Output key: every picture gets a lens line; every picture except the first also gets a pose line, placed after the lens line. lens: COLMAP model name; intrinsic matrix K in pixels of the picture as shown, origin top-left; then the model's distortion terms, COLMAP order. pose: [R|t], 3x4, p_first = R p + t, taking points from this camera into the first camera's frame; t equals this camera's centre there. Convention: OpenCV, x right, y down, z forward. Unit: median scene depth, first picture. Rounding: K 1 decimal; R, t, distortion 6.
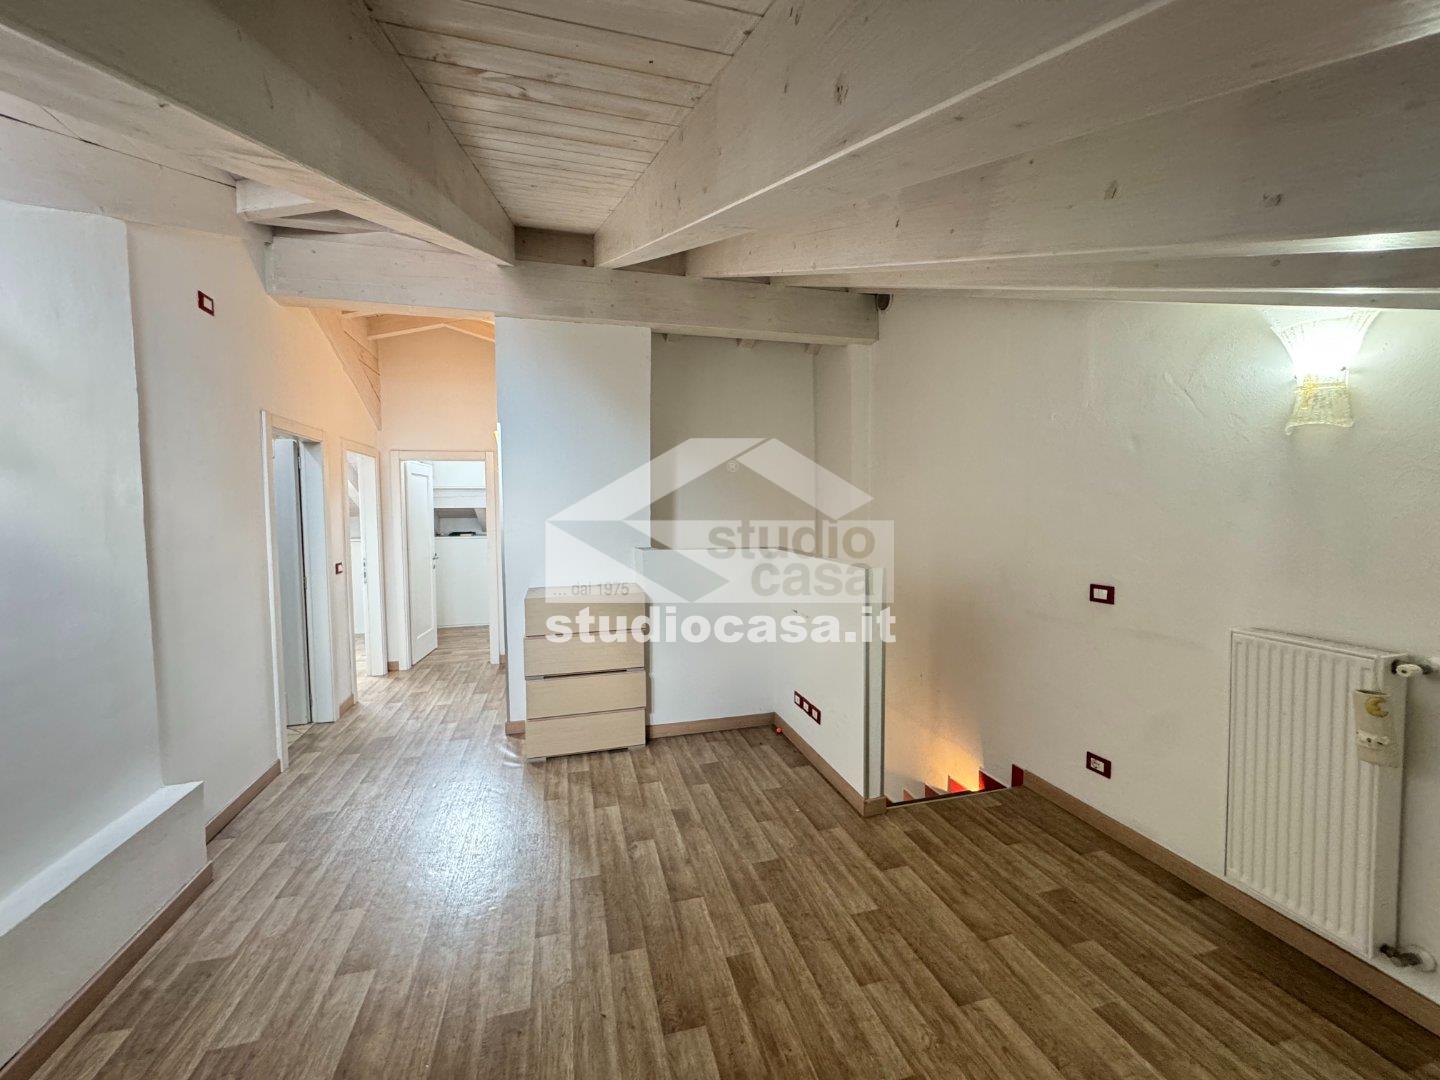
lens RADIAL K [[576.0, 0, 723.5], [0, 576.0, 539.5], [0, 0, 1]] dist [0.002234, -0.000100]
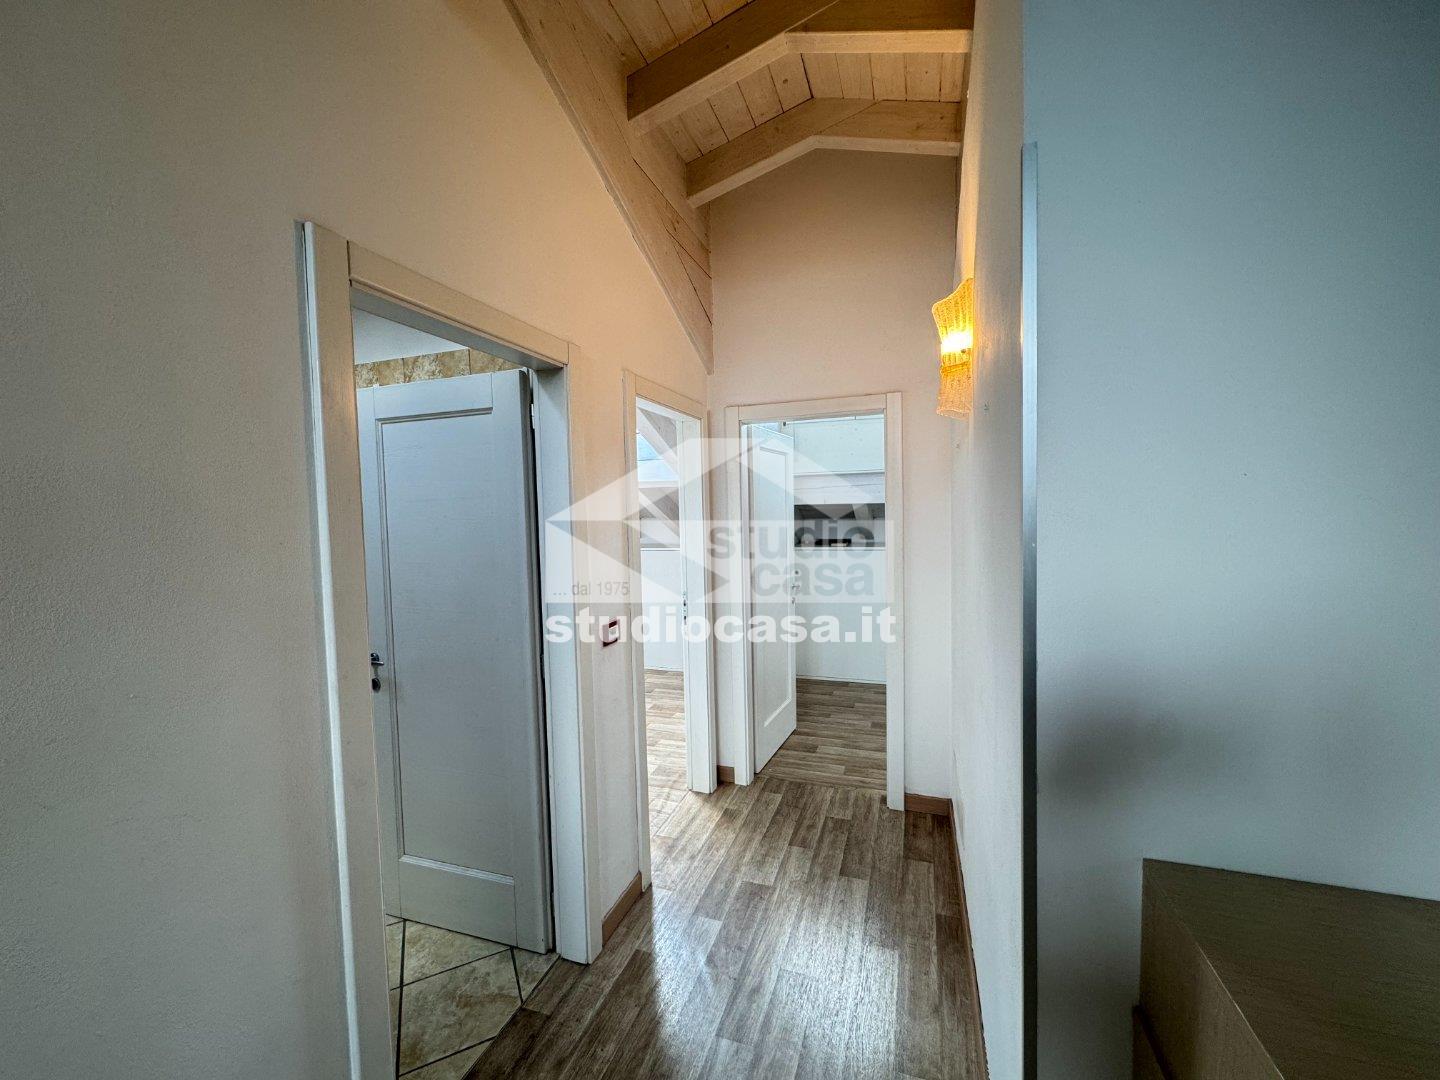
lens RADIAL K [[576.0, 0, 722.2], [0, 576.0, 539.1], [0, 0, 1]] dist [0.002234, -0.000100]
pose [[0.827506, 0.019498, -0.561118, -0.251096], [-0.008045, 0.999706, 0.022875, -0.033105], [0.561399, -0.014415, 0.827420, 0.514534]]
